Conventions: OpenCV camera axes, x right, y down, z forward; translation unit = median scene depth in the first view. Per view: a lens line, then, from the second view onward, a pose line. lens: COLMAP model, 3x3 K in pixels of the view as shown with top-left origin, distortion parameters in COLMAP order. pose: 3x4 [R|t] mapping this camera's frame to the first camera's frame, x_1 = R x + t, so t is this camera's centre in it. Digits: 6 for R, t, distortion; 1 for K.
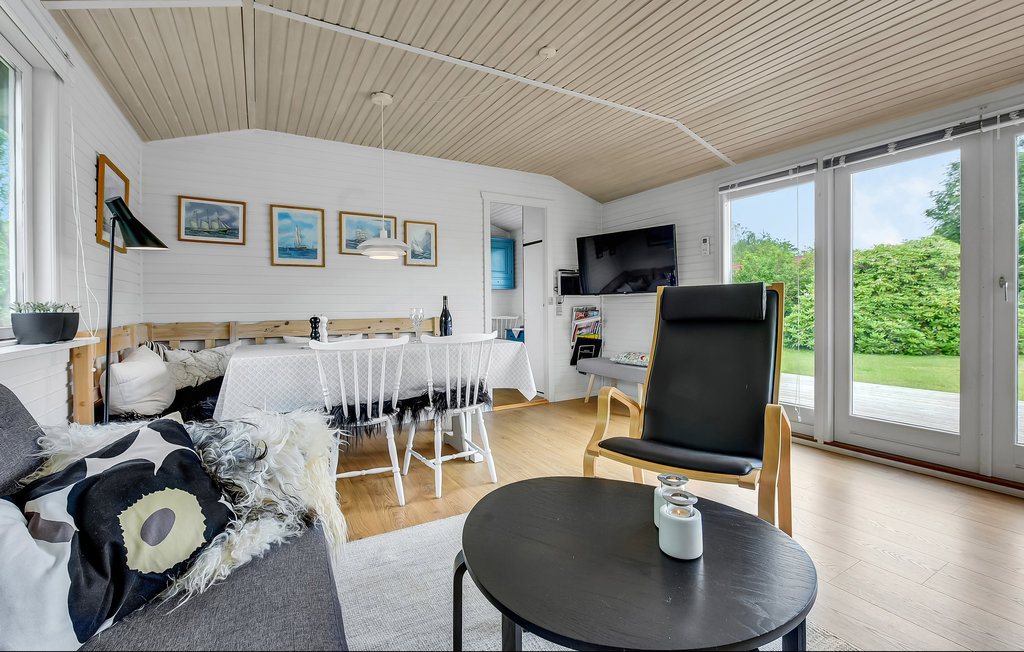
lens RADIAL K [[449.1, 0, 509.6], [0, 449.1, 312.9], [0, 0, 1]] dist [-0.000197, -0.000094]
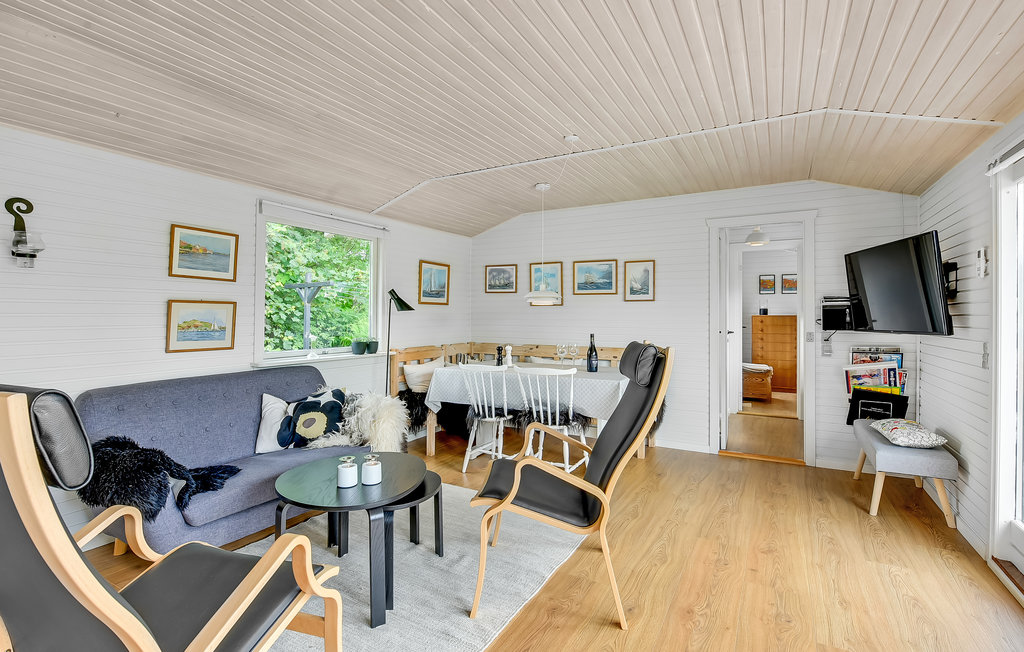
lens RADIAL K [[486.6, 0, 500.2], [0, 486.6, 310.7], [0, 0, 1]] dist [-0.004814, -0.000766]
pose [[0.507522, 0.002697, -0.861635, 0.703368], [-0.020677, 0.999745, -0.009050, -0.068759], [0.861391, 0.022409, 0.507448, 0.121947]]
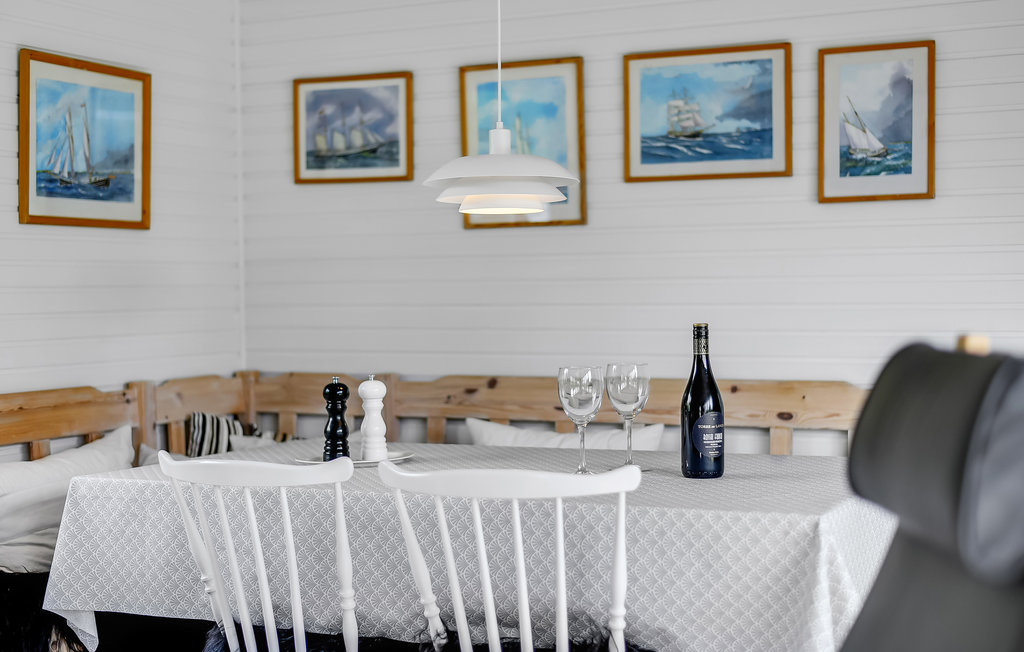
lens RADIAL K [[1525.8, 0, 512.0], [0, 1525.8, 326.0], [0, 0, 1]] dist [0.010112, -0.007097]
pose [[0.567327, 0.021986, -0.823199, 0.510531], [-0.005040, 0.999718, 0.023226, -0.049831], [0.823477, -0.009028, 0.567277, 0.283698]]
